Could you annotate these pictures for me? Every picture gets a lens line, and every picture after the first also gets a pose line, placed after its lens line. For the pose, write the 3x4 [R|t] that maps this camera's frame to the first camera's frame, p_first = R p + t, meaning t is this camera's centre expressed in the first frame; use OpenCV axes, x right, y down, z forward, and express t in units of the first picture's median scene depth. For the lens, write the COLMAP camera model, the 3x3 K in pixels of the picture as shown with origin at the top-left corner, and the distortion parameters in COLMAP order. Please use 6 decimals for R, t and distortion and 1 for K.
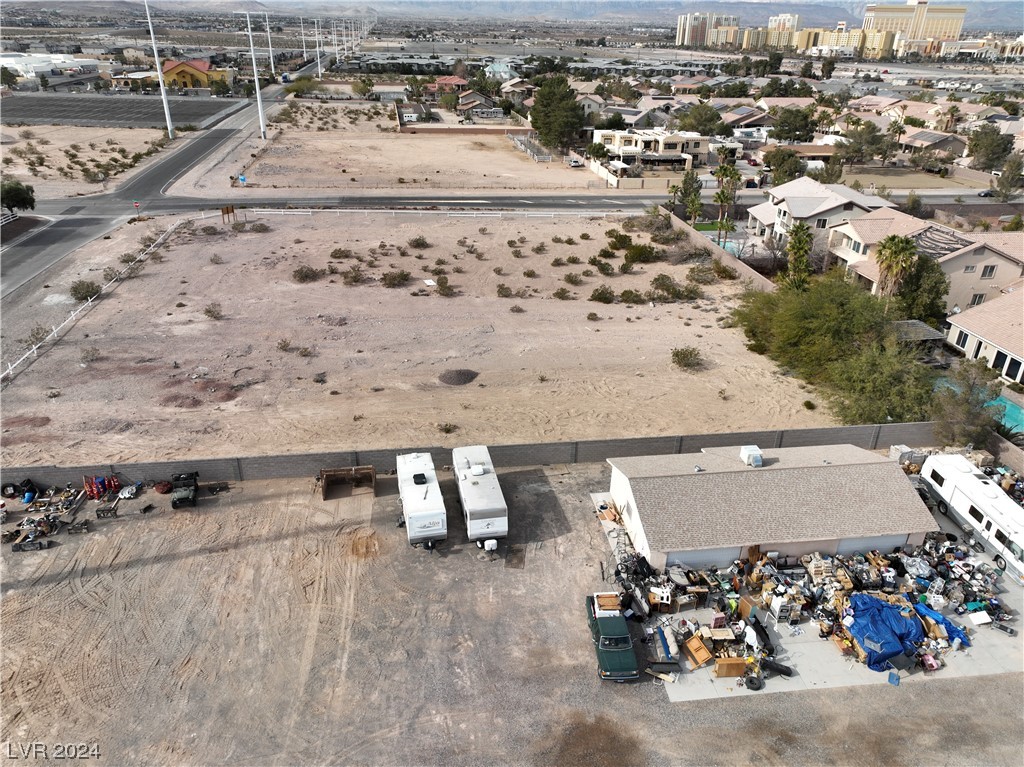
lens RADIAL K [[717.4, 0, 515.7], [0, 717.4, 388.2], [0, 0, 1]] dist [-0.005335, 0.022302]
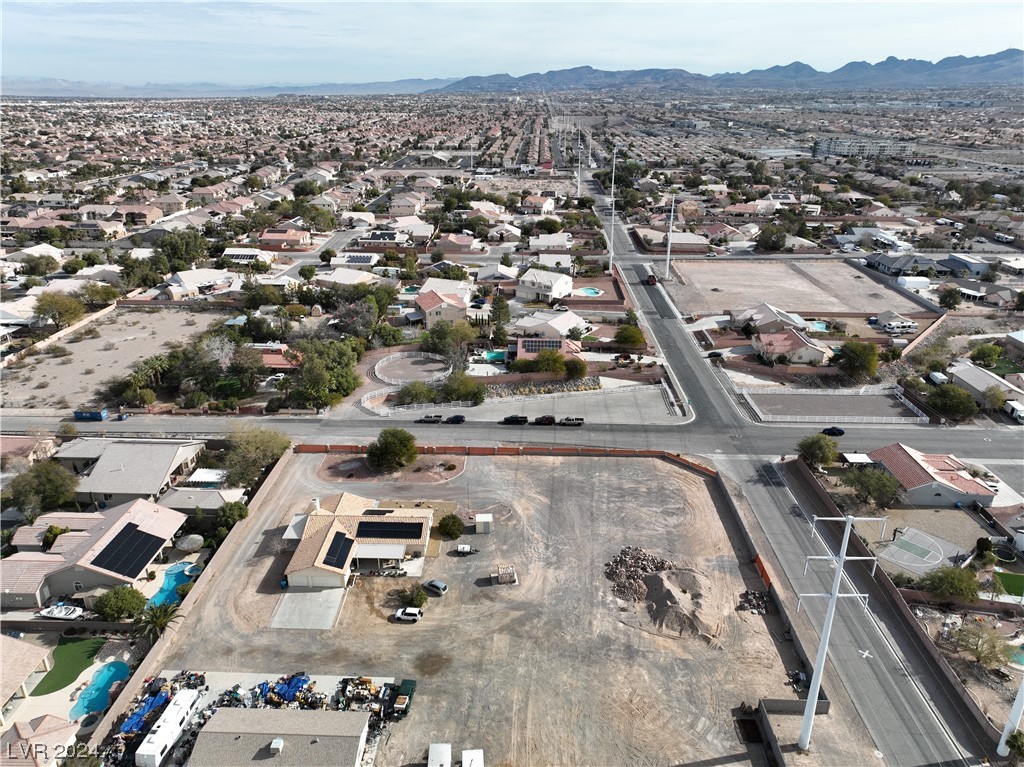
lens RADIAL K [[719.2, 0, 515.6], [0, 719.2, 384.3], [0, 0, 1]] dist [-0.004849, 0.024395]
pose [[-0.985734, -0.089536, 0.142519, -0.214464], [0.048647, 0.659058, 0.750517, -0.950559], [-0.161127, 0.746744, -0.645300, 0.764825]]
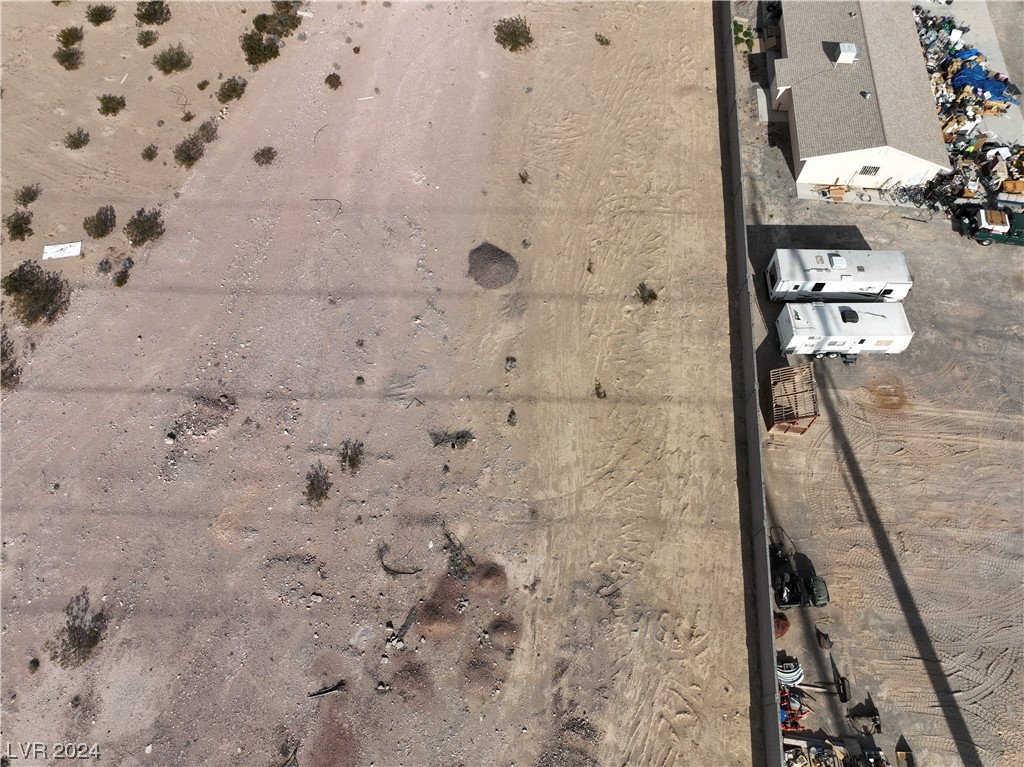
lens RADIAL K [[710.8, 0, 514.5], [0, 710.8, 388.0], [0, 0, 1]] dist [-0.000264, 0.019252]
pose [[0.234702, -0.862986, 0.447403, -0.392699], [0.428132, 0.504985, 0.749462, -0.374635], [-0.872707, 0.015647, 0.487993, 0.516274]]
